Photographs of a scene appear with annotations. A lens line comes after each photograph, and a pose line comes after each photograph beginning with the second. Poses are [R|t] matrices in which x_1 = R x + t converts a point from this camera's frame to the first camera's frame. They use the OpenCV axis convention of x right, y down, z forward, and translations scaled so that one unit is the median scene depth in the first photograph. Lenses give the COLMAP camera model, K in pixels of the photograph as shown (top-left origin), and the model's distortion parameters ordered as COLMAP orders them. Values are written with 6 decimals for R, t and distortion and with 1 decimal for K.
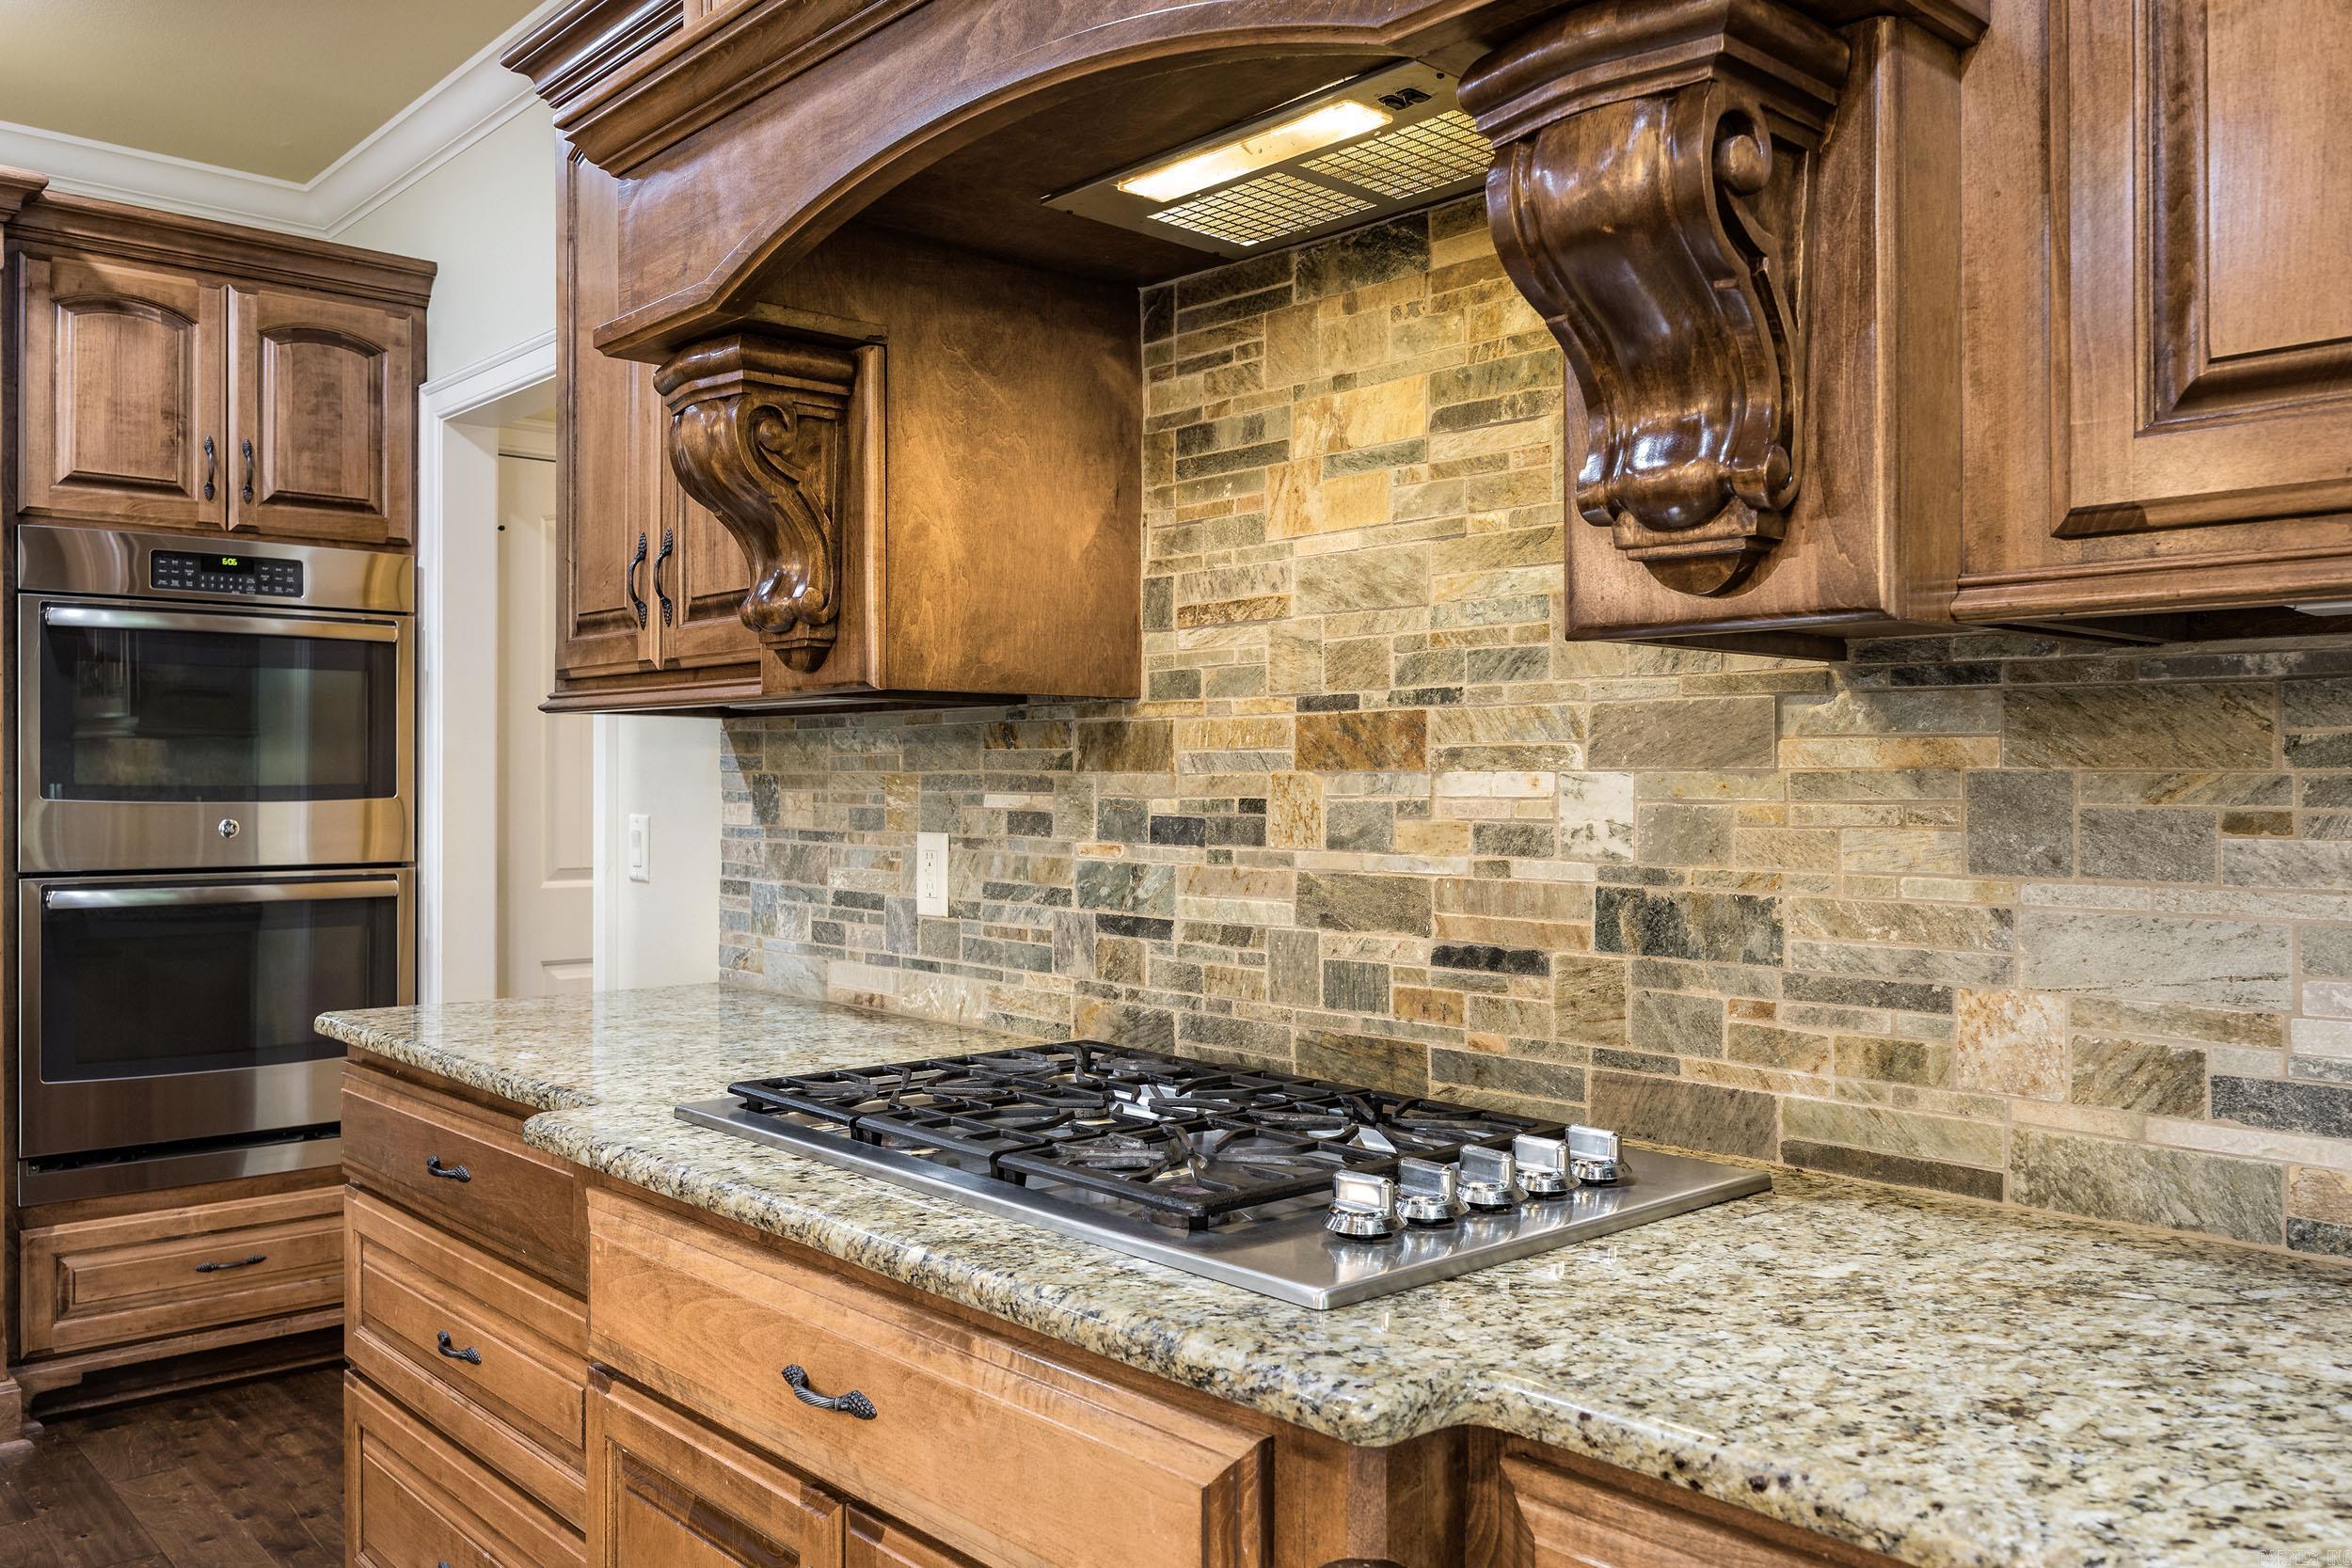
lens RADIAL K [[1781.1, 0, 1211.2], [0, 1781.1, 784.7], [0, 0, 1]] dist [-0.002427, 0.002795]
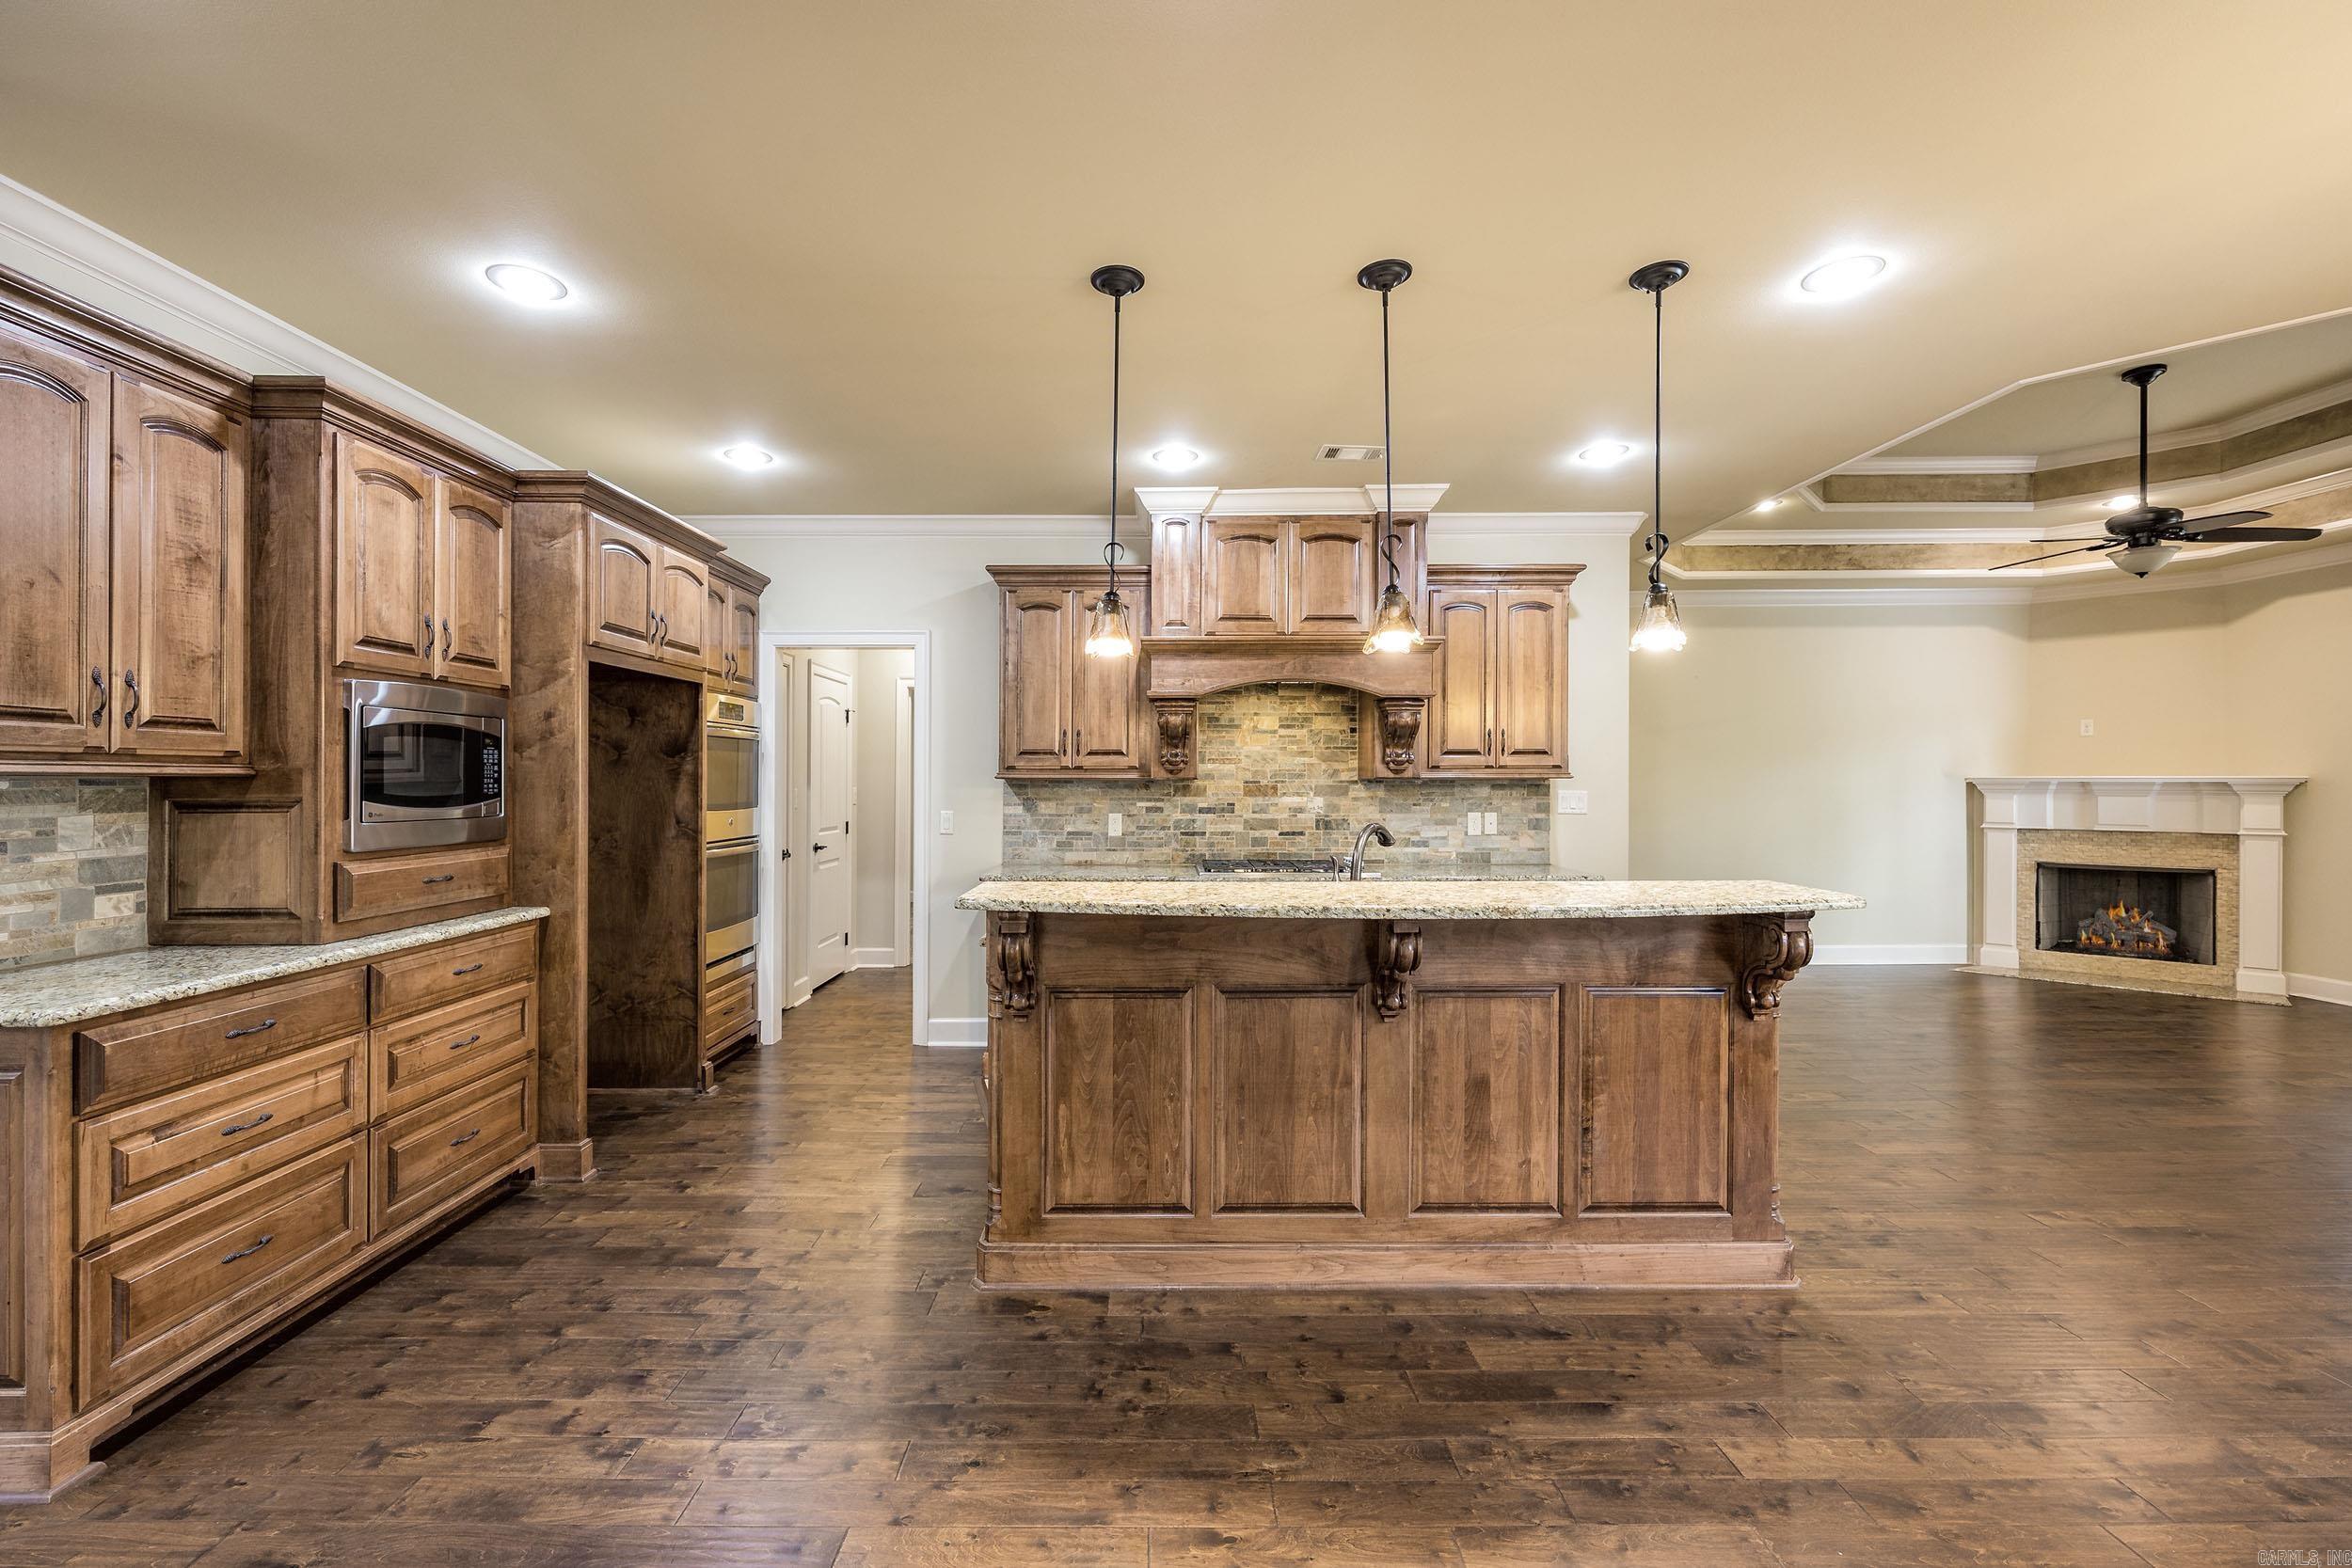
lens RADIAL K [[1130.1, 0, 1230.1], [0, 1130.1, 771.0], [0, 0, 1]] dist [-0.001817, -0.000224]
pose [[0.556292, 0.005764, 0.830967, -2.439805], [-0.000698, 0.999979, -0.006469, -0.056064], [-0.830987, 0.003019, 0.556284, -0.607201]]
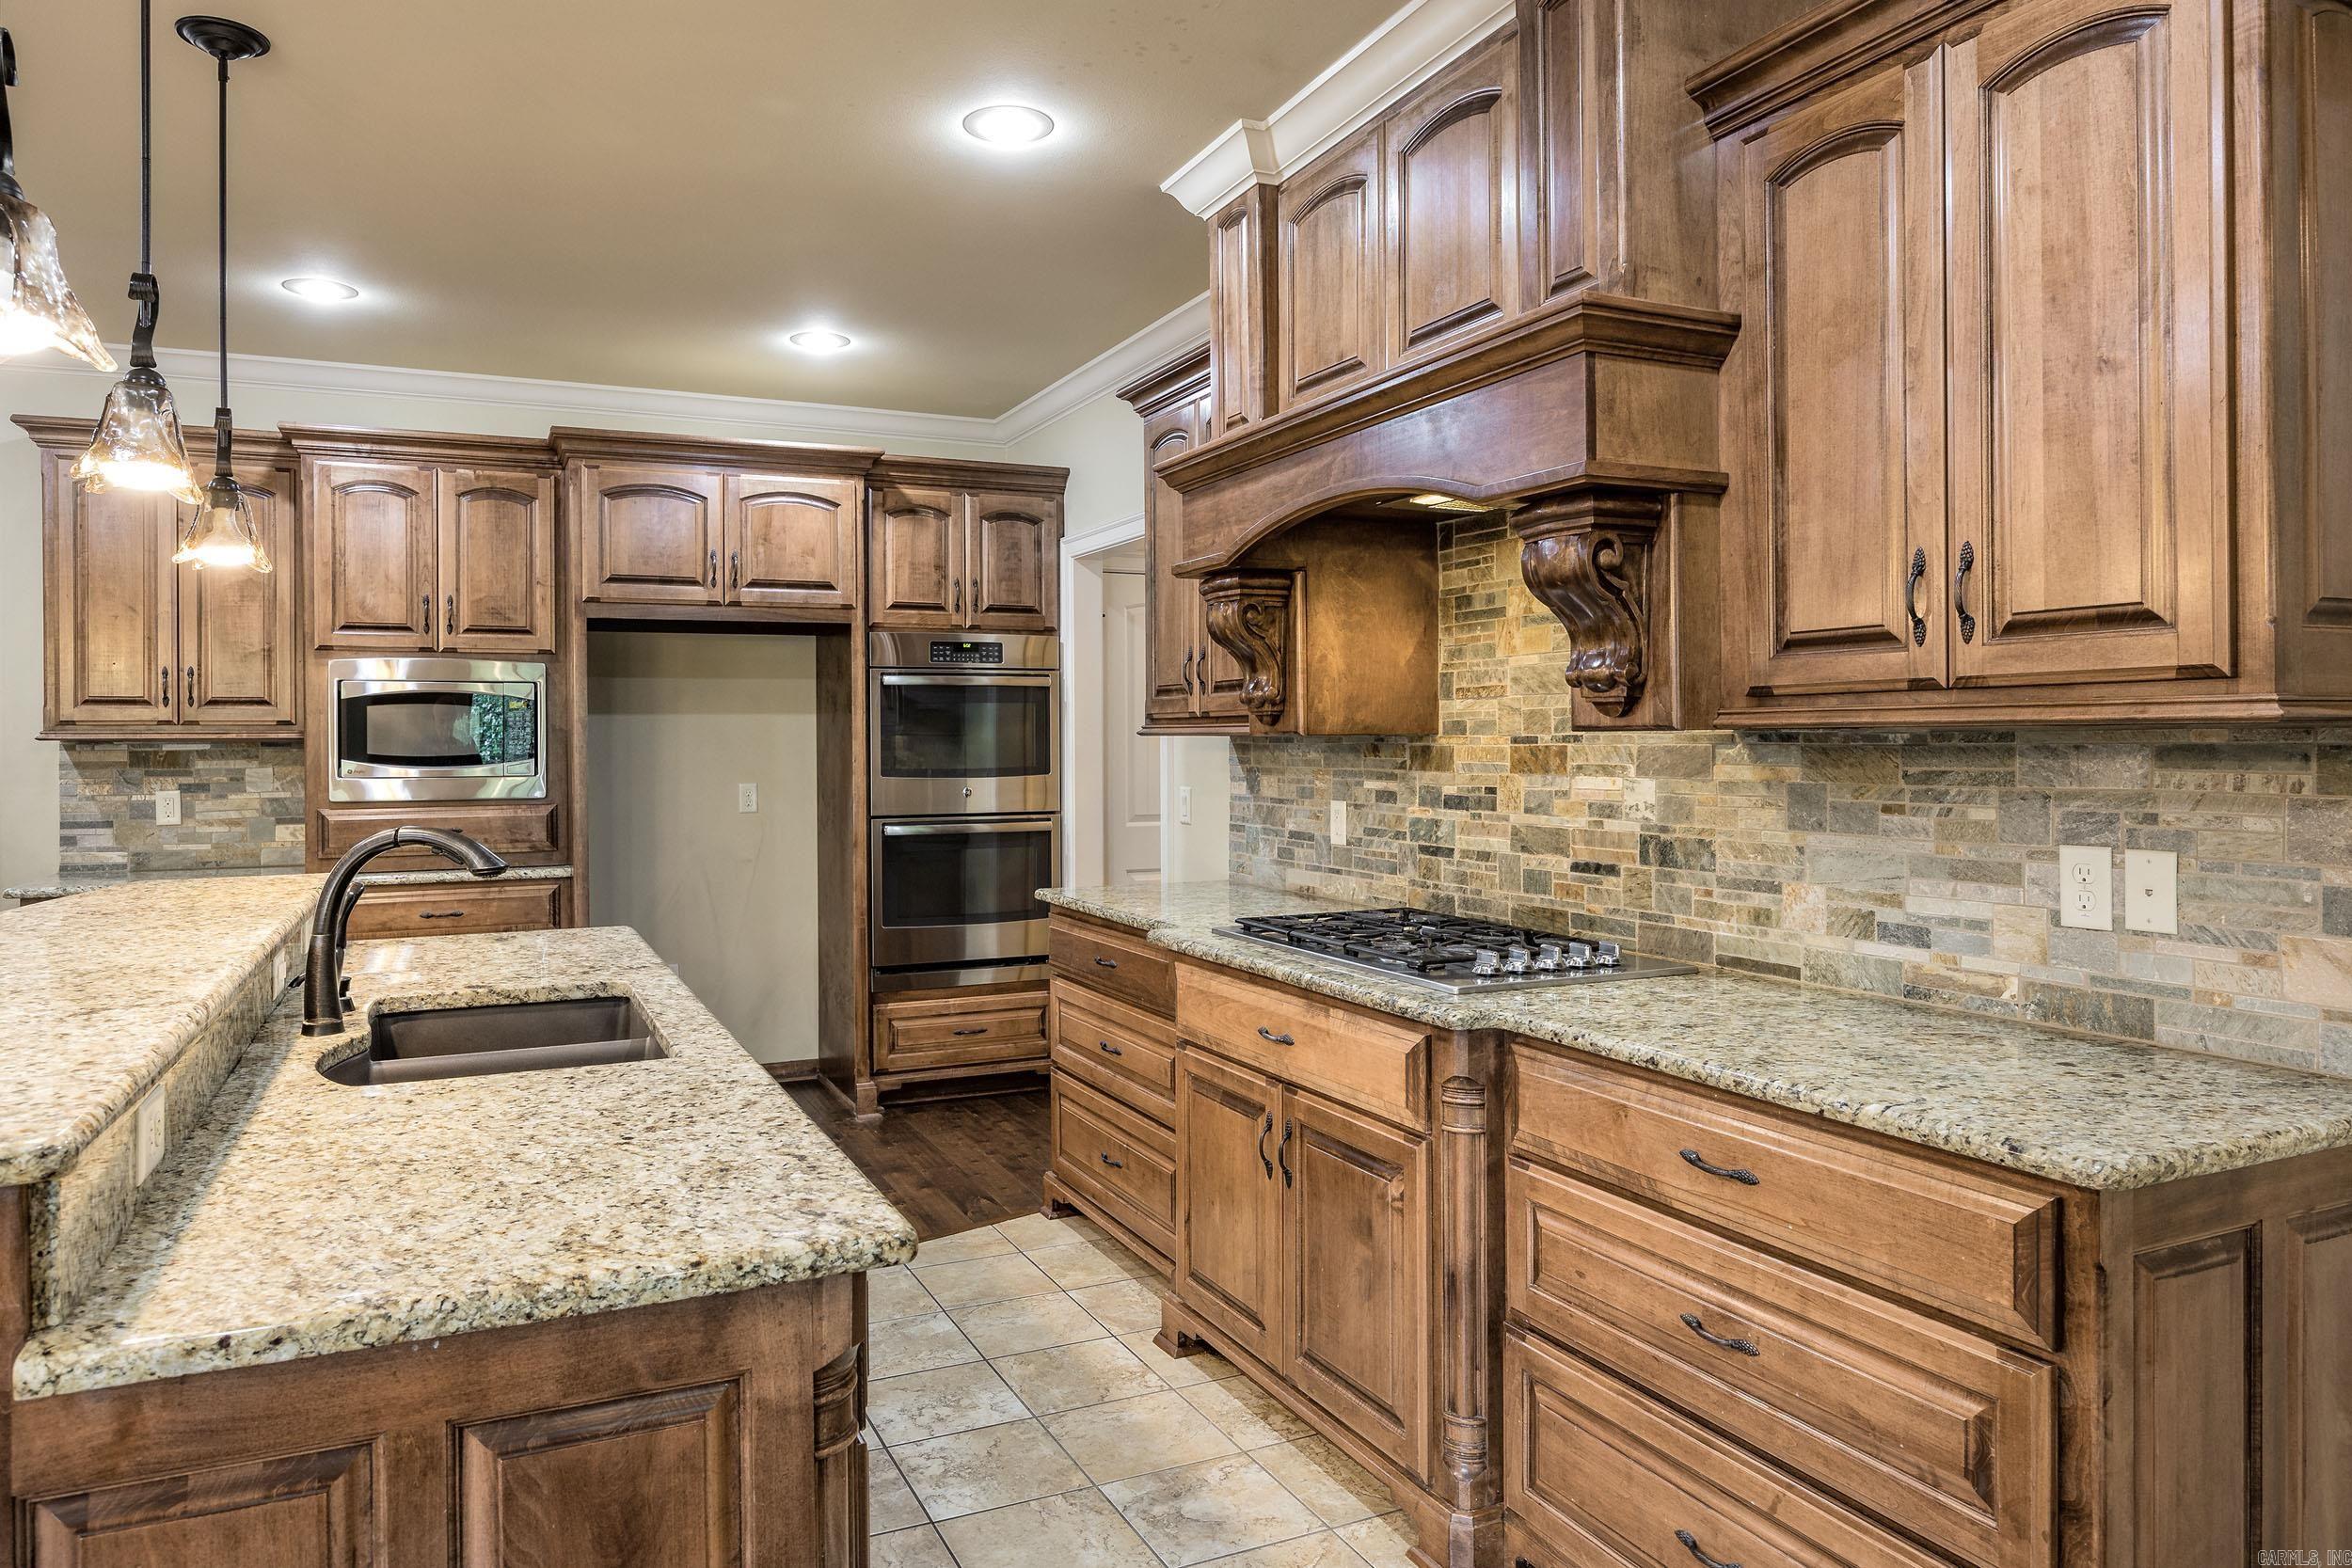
lens RADIAL K [[1543.3, 0, 1171.6], [0, 1543.3, 741.8], [0, 0, 1]] dist [-0.011897, -0.005564]
pose [[0.954575, -0.005820, -0.297915, 0.203397], [0.006803, 0.999974, 0.002263, -0.050599], [0.297894, -0.004187, 0.954590, -0.768544]]
